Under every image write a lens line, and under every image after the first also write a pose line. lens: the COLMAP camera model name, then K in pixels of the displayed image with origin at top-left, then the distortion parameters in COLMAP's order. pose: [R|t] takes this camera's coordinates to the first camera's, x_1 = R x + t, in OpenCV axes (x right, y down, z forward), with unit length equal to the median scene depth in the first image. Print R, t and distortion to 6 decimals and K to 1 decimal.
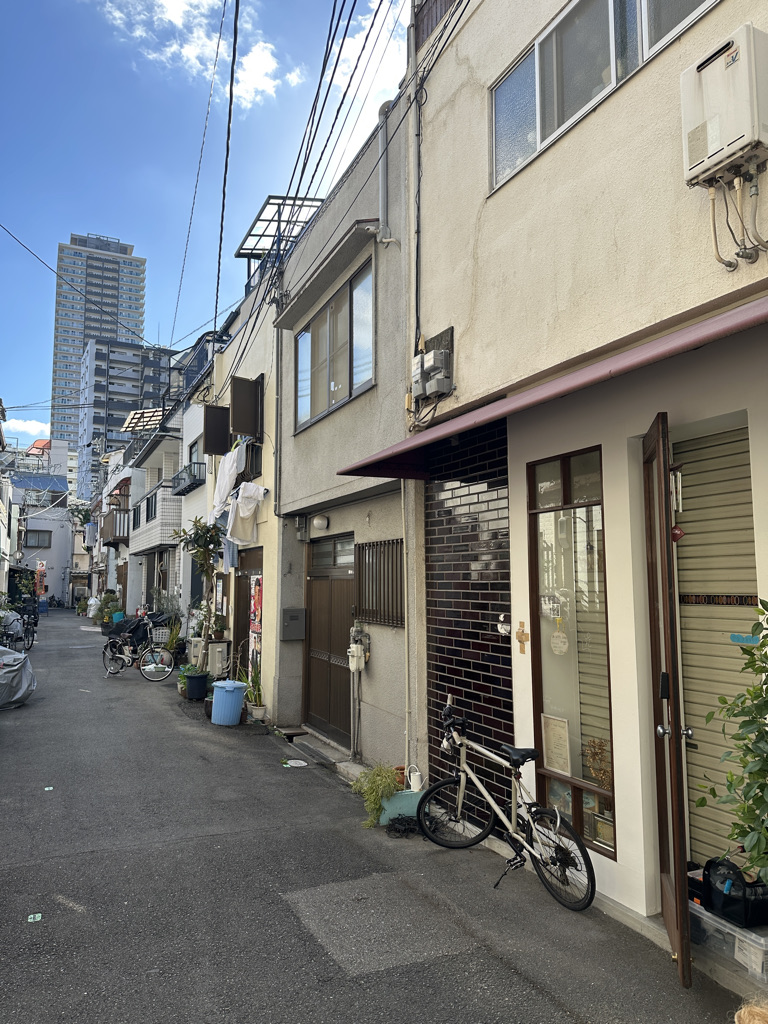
lens RADIAL K [[721.1, 0, 381.2], [0, 721.1, 509.2], [0, 0, 1]] dist [0.035592, -0.045707]
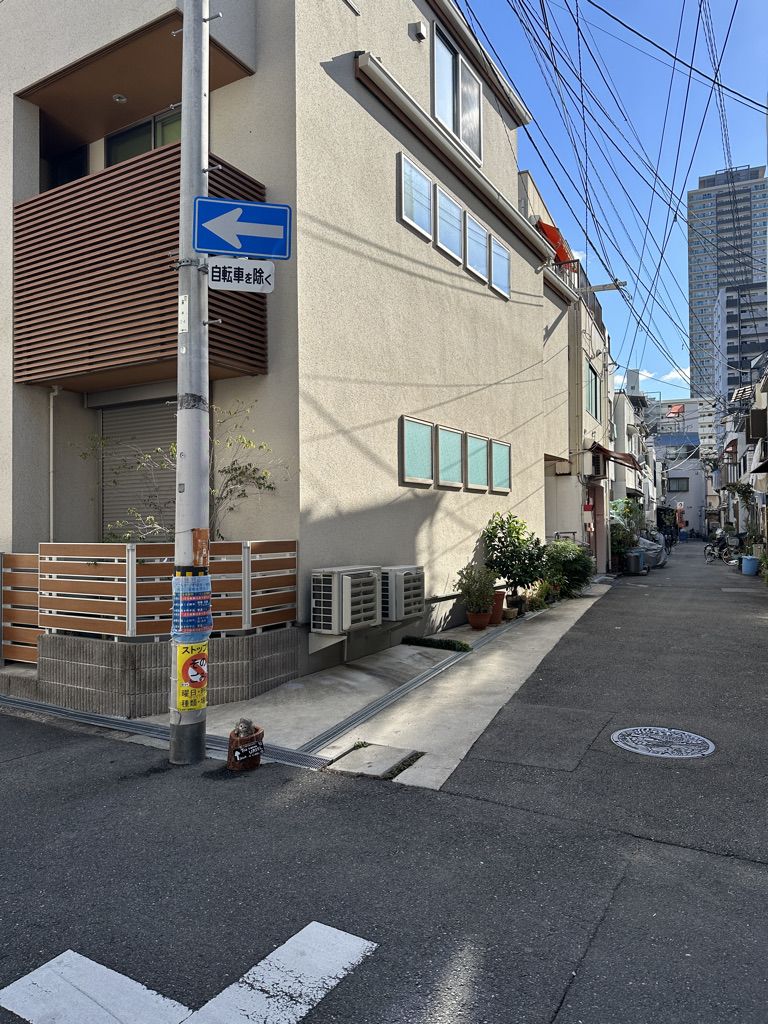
lens RADIAL K [[721.1, 0, 389.9], [0, 721.1, 505.6], [0, 0, 1]] dist [0.035592, -0.045707]
pose [[0.673454, -0.021438, -0.738918, 0.526499], [0.079486, 0.995884, 0.043551, -0.074885], [0.734943, -0.088063, 0.672386, -0.975581]]
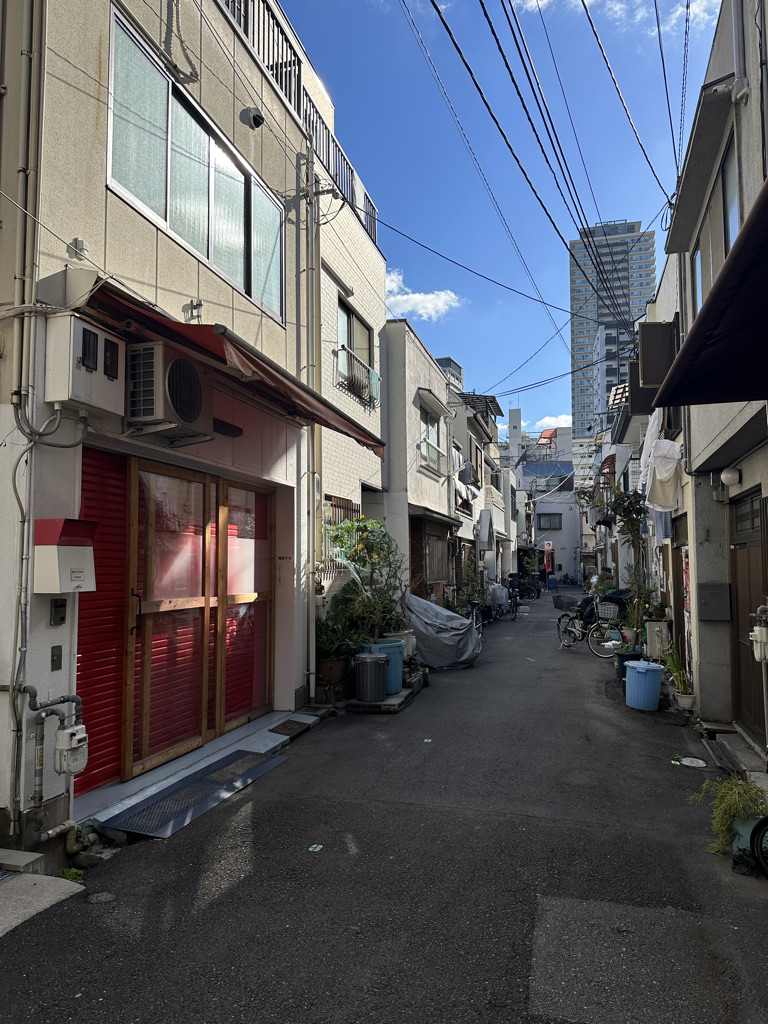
lens RADIAL K [[721.1, 0, 377.7], [0, 721.1, 512.5], [0, 0, 1]] dist [0.035592, -0.045707]
pose [[0.761927, -0.044366, -0.646142, 0.100906], [0.063683, 0.997949, 0.006572, 0.019587], [0.644525, -0.046155, 0.763189, 0.081363]]
